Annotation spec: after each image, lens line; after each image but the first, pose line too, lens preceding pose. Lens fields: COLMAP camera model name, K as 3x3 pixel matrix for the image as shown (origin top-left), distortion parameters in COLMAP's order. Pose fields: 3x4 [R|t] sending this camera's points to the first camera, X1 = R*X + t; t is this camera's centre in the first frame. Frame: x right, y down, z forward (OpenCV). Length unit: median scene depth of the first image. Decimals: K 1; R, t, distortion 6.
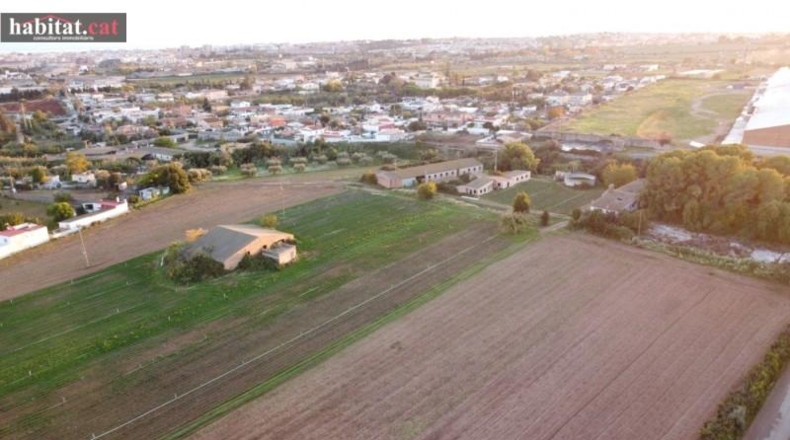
lens RADIAL K [[598.9, 0, 392.1], [0, 598.9, 218.7], [0, 0, 1]] dist [0.005241, -0.015093]
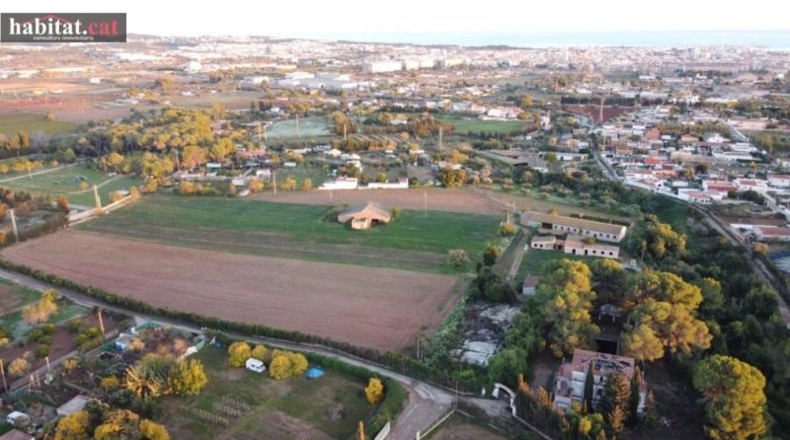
lens RADIAL K [[598.9, 0, 392.8], [0, 598.9, 220.6], [0, 0, 1]] dist [0.005241, -0.015093]
pose [[0.384906, 0.291624, -0.875673, 0.680441], [-0.276064, 0.941711, 0.192271, -0.154308], [0.880702, 0.167735, 0.442977, 0.139927]]
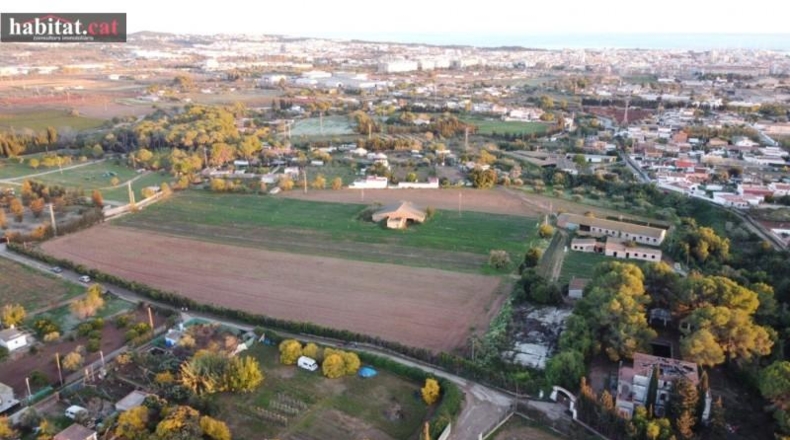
lens RADIAL K [[598.9, 0, 392.6], [0, 598.9, 220.6], [0, 0, 1]] dist [0.005241, -0.015093]
pose [[0.366833, 0.296991, -0.881606, 0.663744], [-0.286474, 0.937683, 0.196681, -0.142602], [0.885080, 0.180408, 0.429053, 0.108345]]
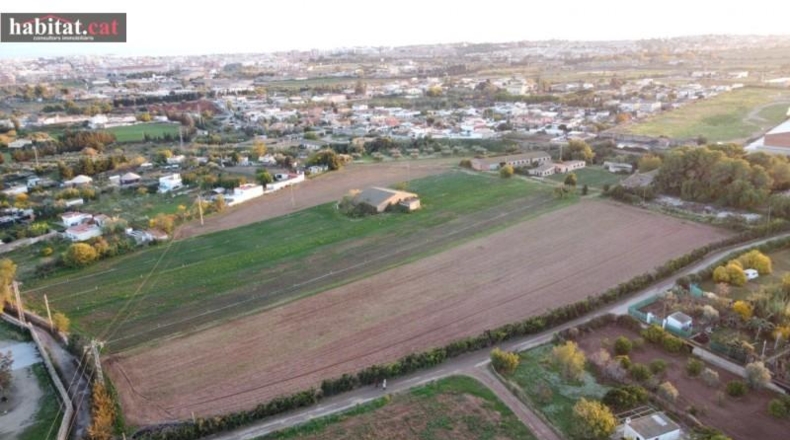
lens RADIAL K [[598.9, 0, 391.7], [0, 598.9, 219.7], [0, 0, 1]] dist [0.005241, -0.015093]
pose [[0.987981, 0.039332, -0.149487, 0.003624], [-0.039238, 0.999223, 0.003574, 0.046570], [0.149511, 0.002334, 0.988757, -0.290141]]
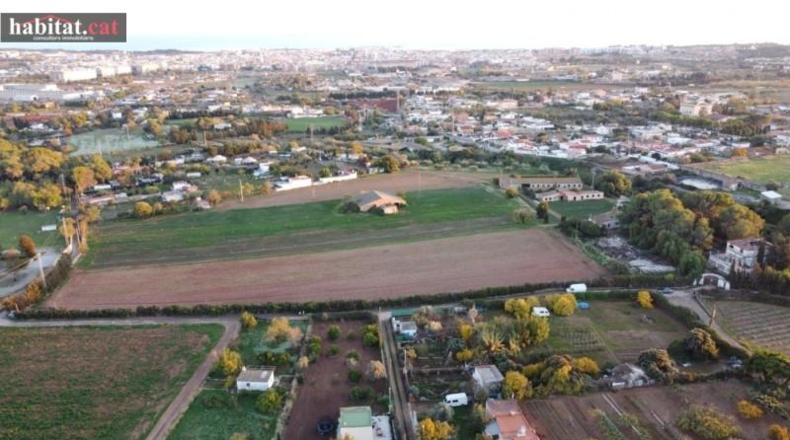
lens RADIAL K [[598.9, 0, 392.7], [0, 598.9, 220.5], [0, 0, 1]] dist [0.005241, -0.015093]
pose [[0.816652, 0.181204, -0.547946, 0.421850], [-0.175596, 0.982433, 0.063182, -0.012996], [0.549769, 0.044619, 0.834124, -0.282021]]
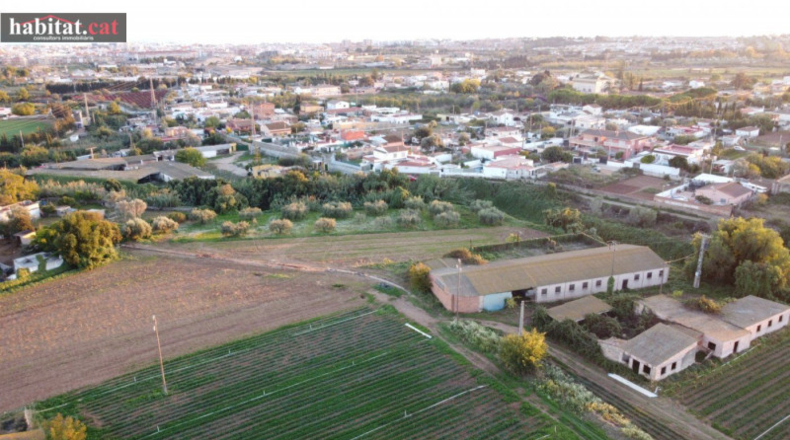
lens RADIAL K [[598.9, 0, 390.2], [0, 598.9, 217.6], [0, 0, 1]] dist [0.005241, -0.015093]
pose [[0.962812, 0.091577, -0.254178, 0.042749], [-0.091295, 0.995740, 0.012934, -0.085837], [0.254280, 0.010752, 0.967071, 0.367976]]
